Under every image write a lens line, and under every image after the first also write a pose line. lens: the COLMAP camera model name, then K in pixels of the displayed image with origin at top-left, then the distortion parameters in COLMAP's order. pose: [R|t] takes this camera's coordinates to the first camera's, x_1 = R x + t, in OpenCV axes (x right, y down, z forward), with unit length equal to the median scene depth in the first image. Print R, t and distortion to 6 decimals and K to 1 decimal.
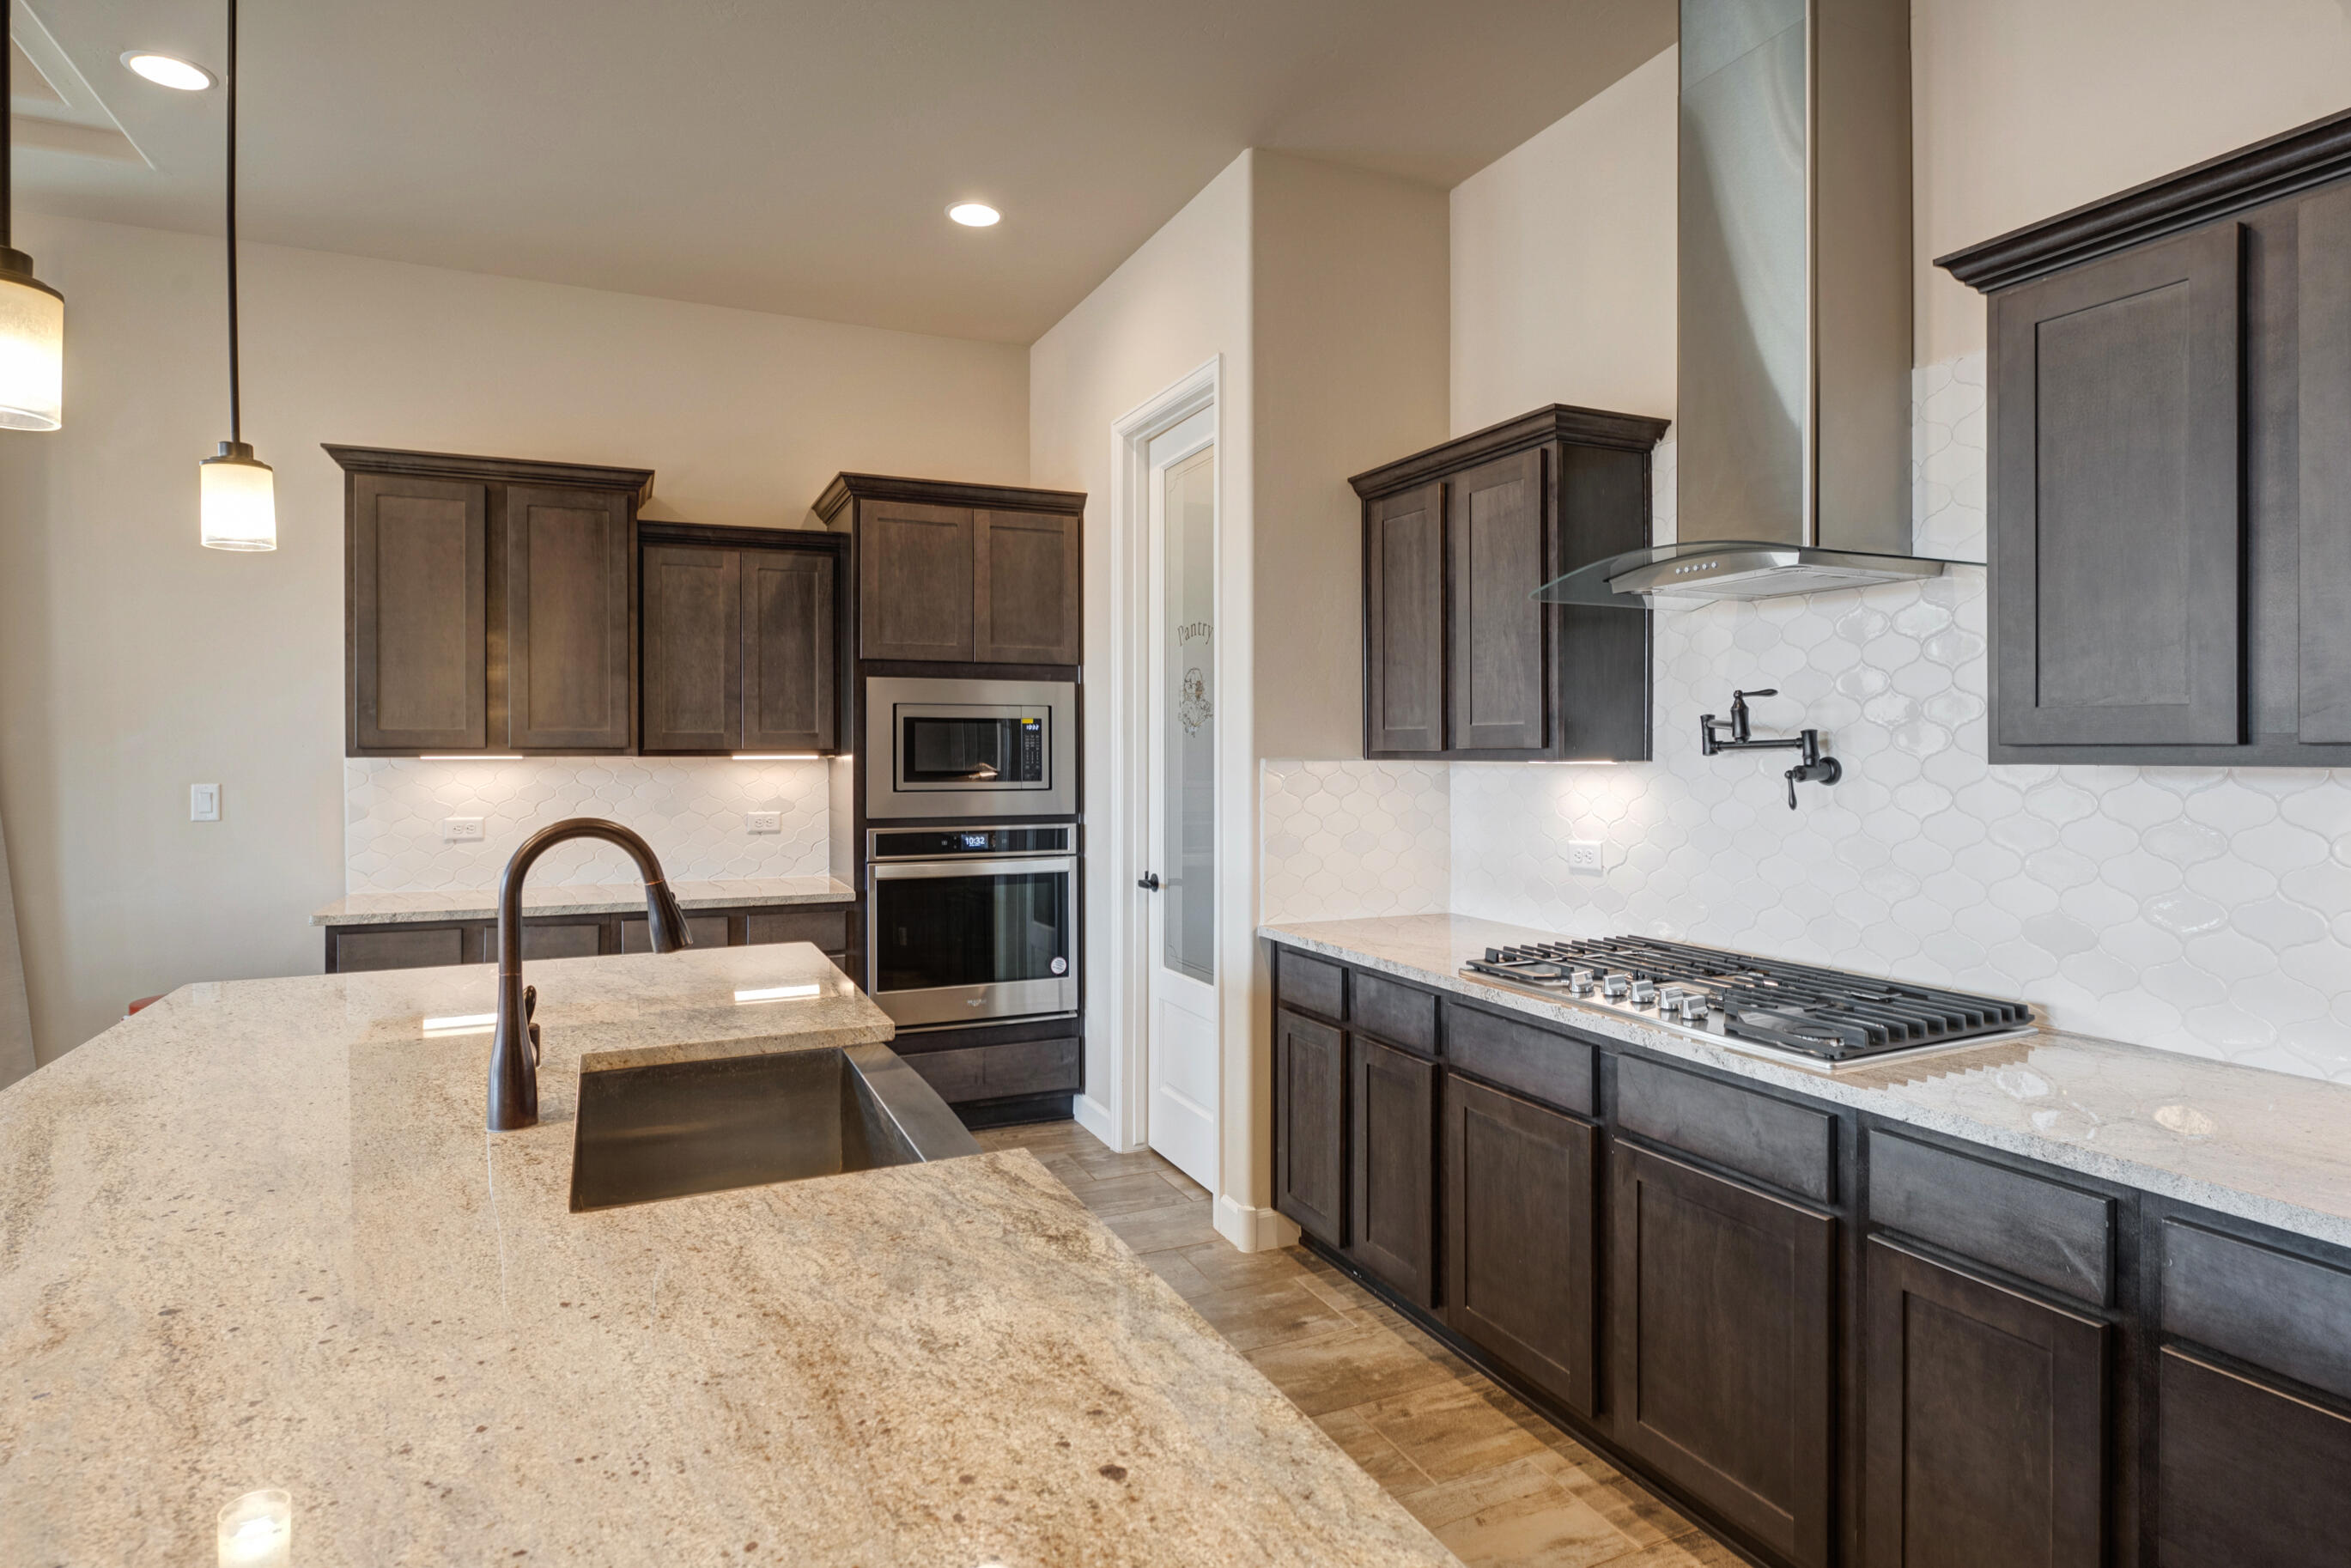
lens RADIAL K [[1242.0, 0, 1167.0], [0, 1242.0, 761.1], [0, 0, 1]] dist [-0.001839, -0.001278]
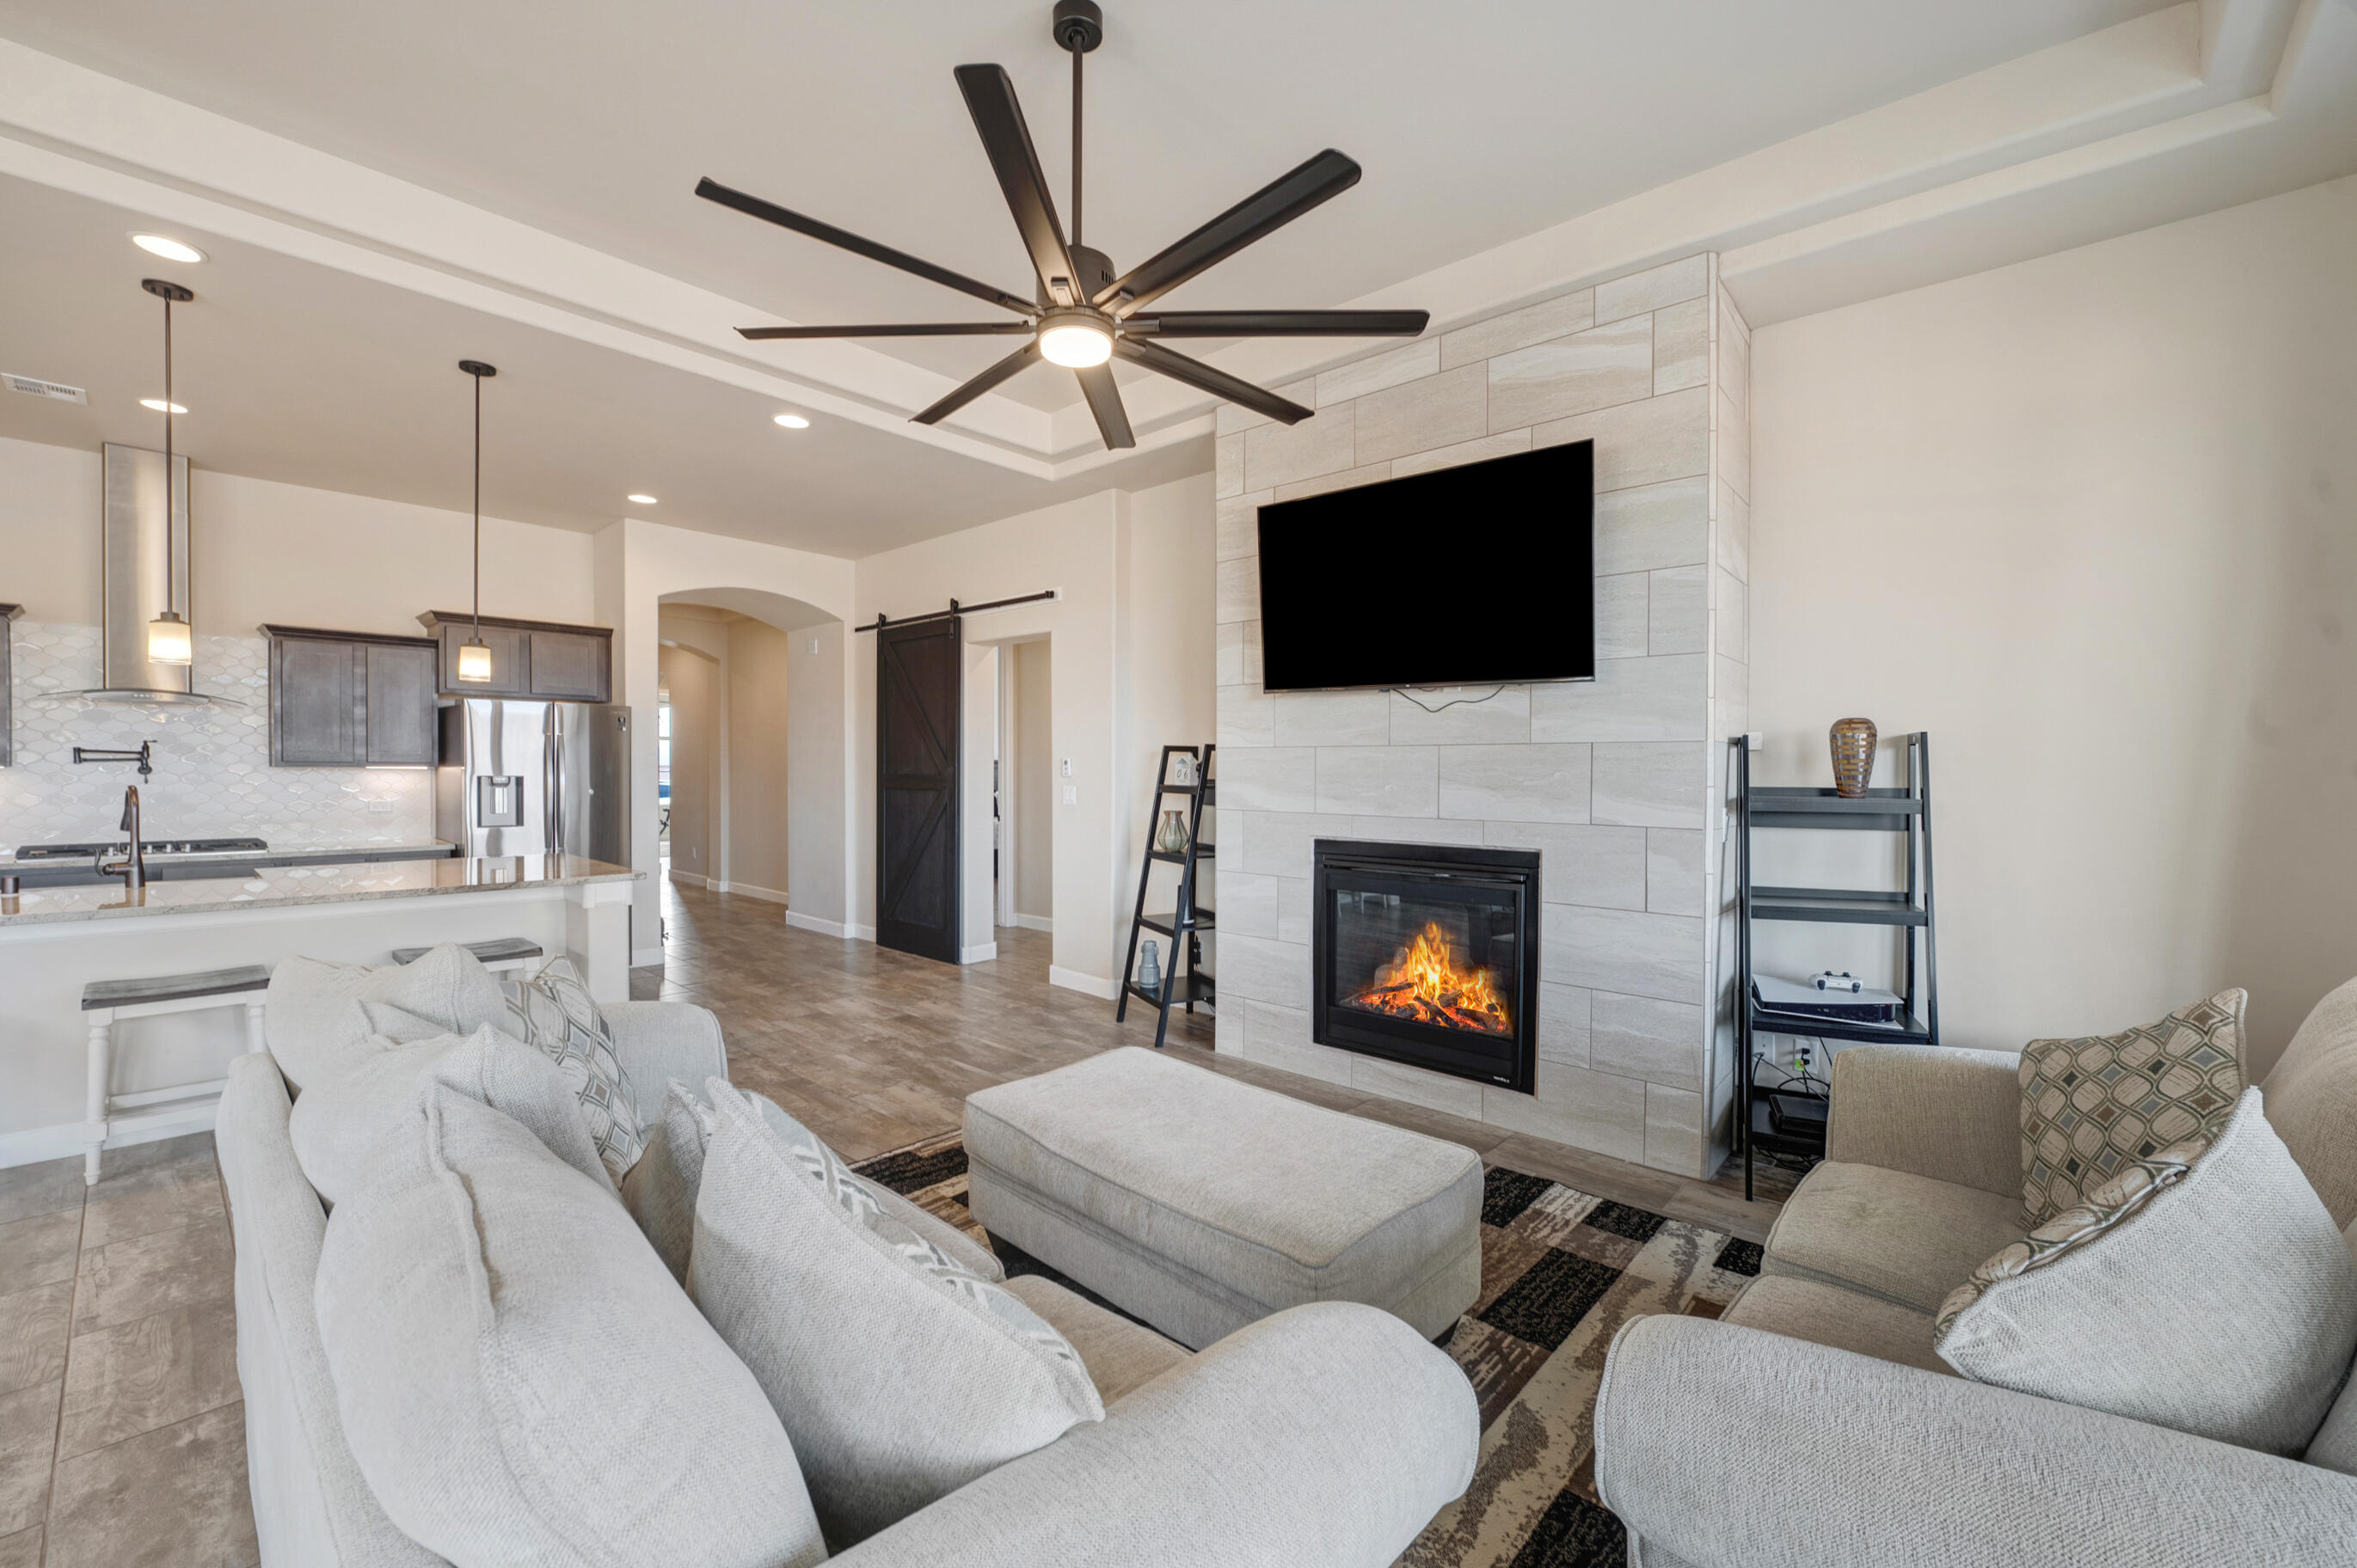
lens RADIAL K [[952.5, 0, 1171.0], [0, 952.5, 783.1], [0, 0, 1]] dist [-0.002054, -0.001855]
pose [[-0.400683, -0.019267, 0.916014, -1.658835], [-0.000497, 0.999783, 0.020811, -0.004815], [-0.916217, 0.007883, -0.400606, -0.161424]]
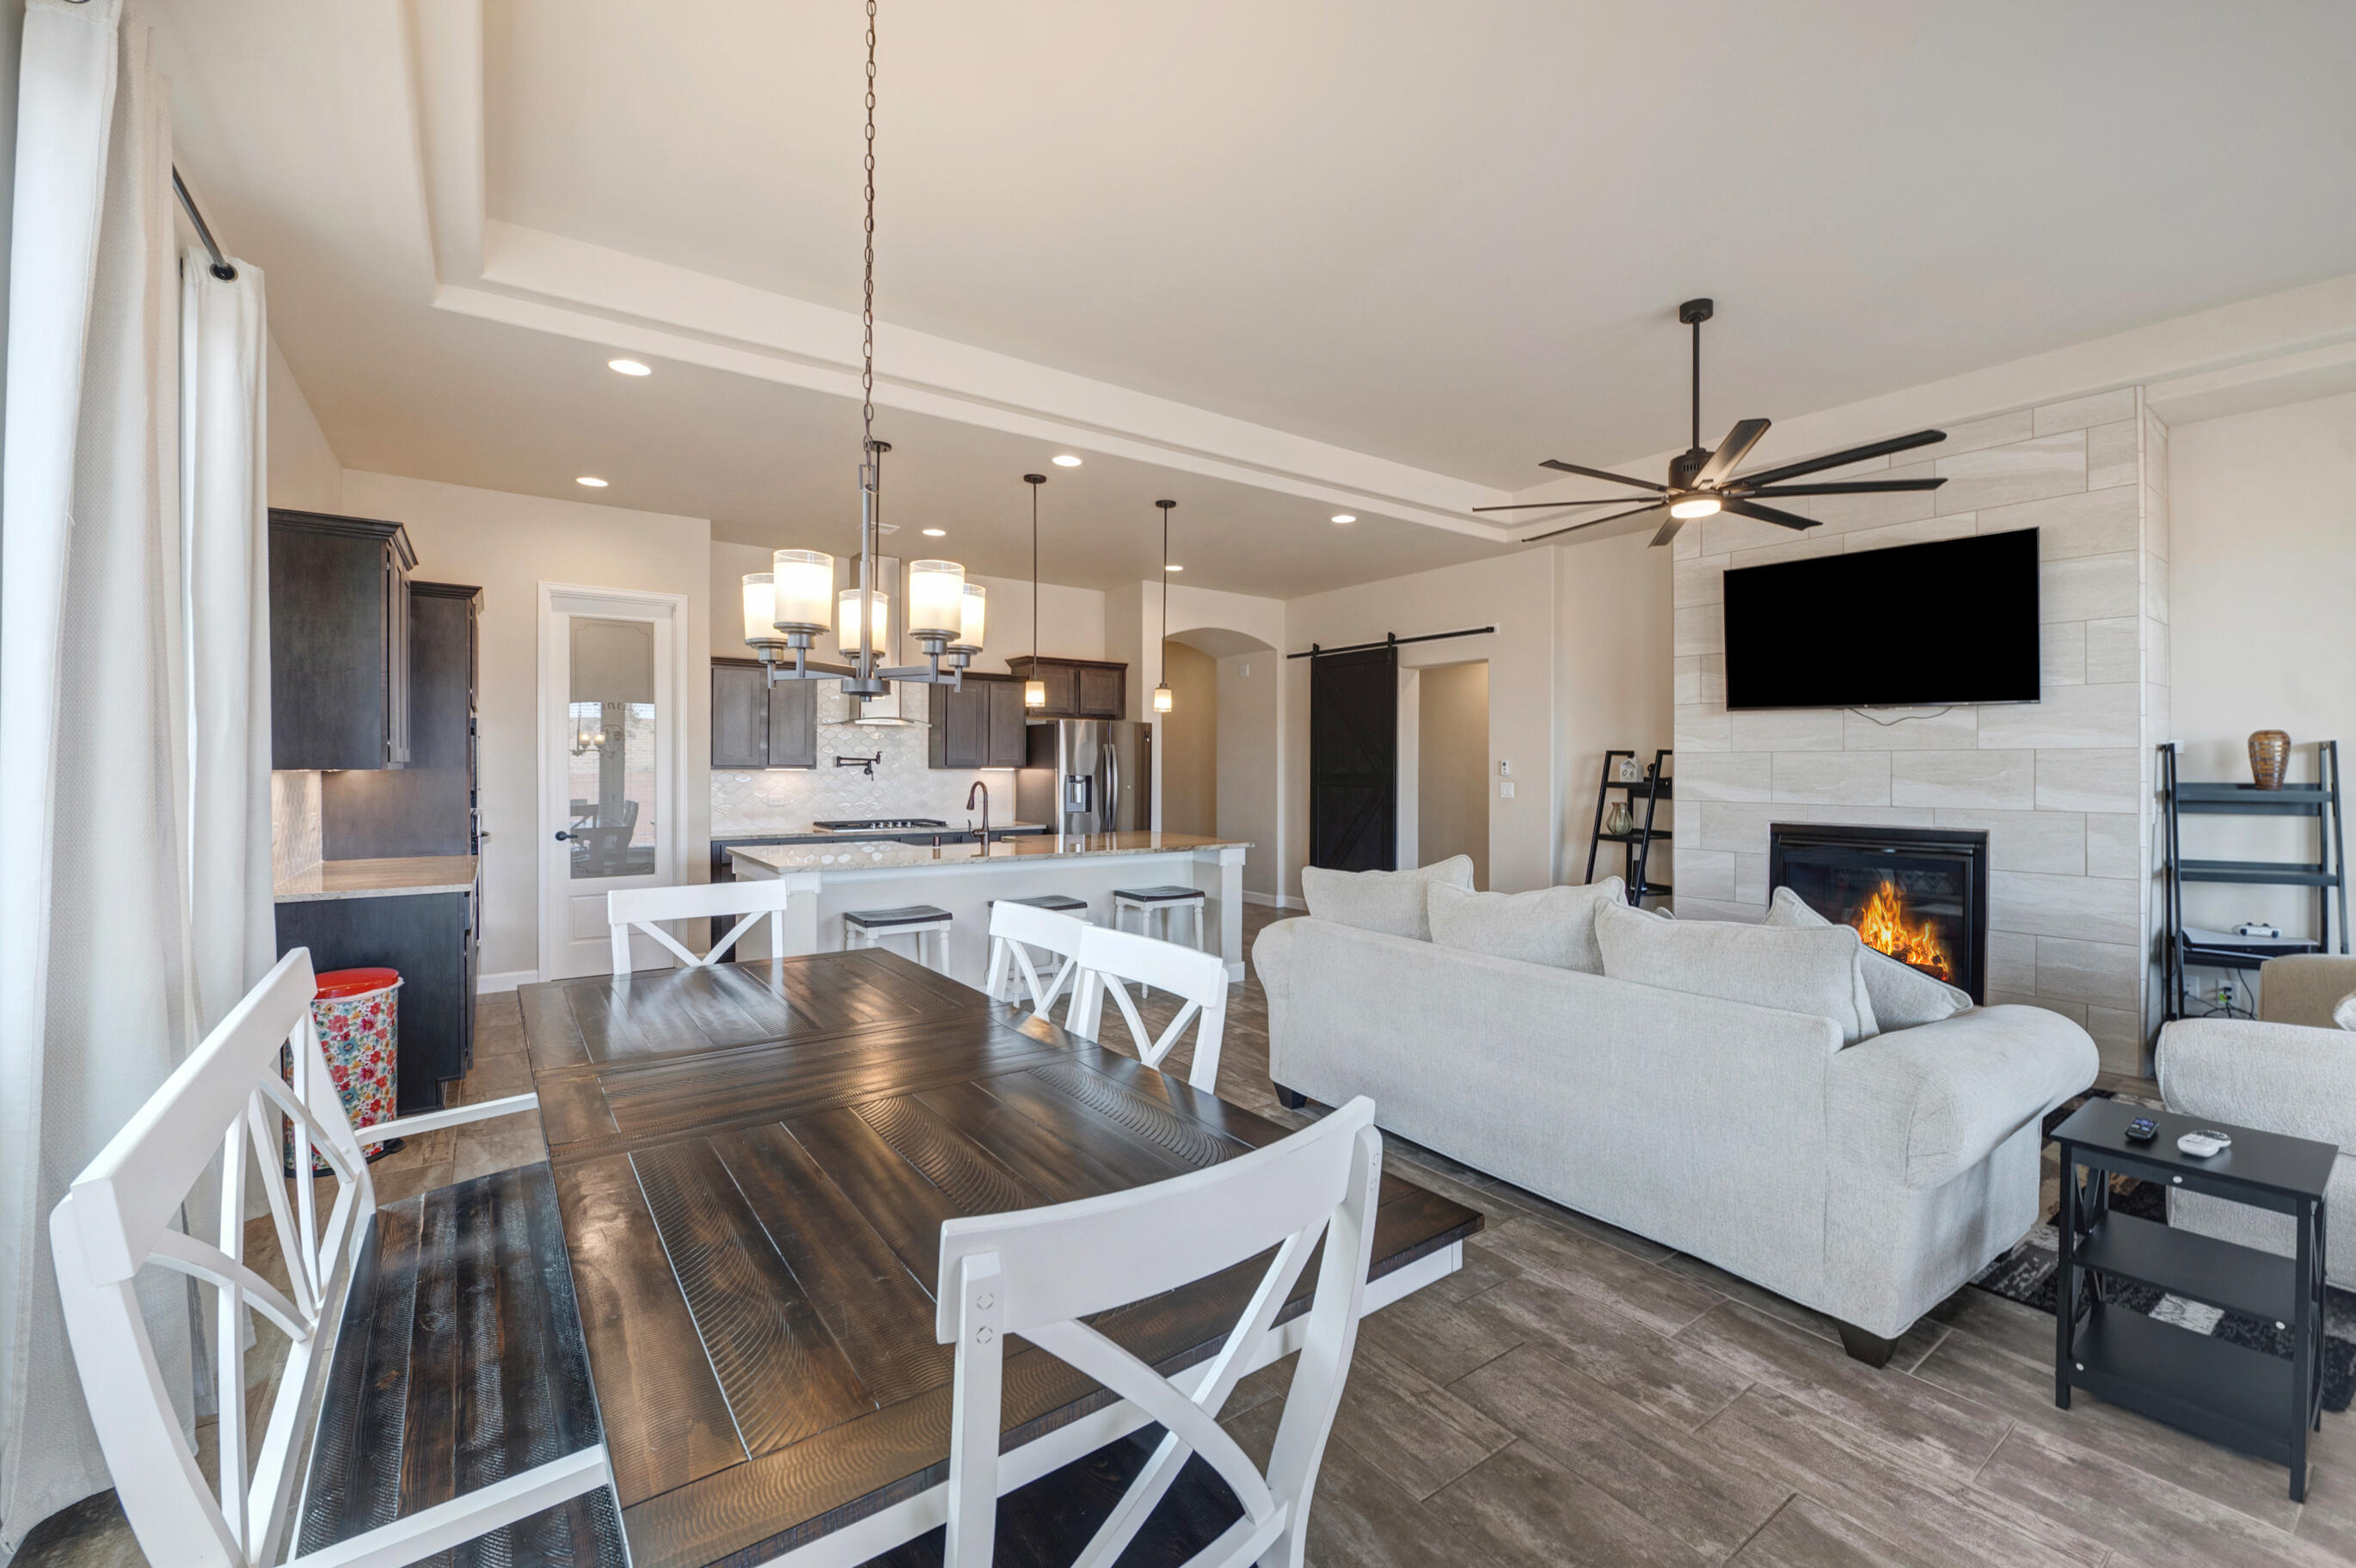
lens RADIAL K [[953.1, 0, 1195.5], [0, 953.1, 766.9], [0, 0, 1]] dist [-0.015058, -0.000265]
pose [[-0.198643, -0.004156, 0.980063, -1.964242], [0.003480, 0.999982, 0.004946, -0.012237], [-0.980066, 0.004393, -0.198625, 0.424459]]
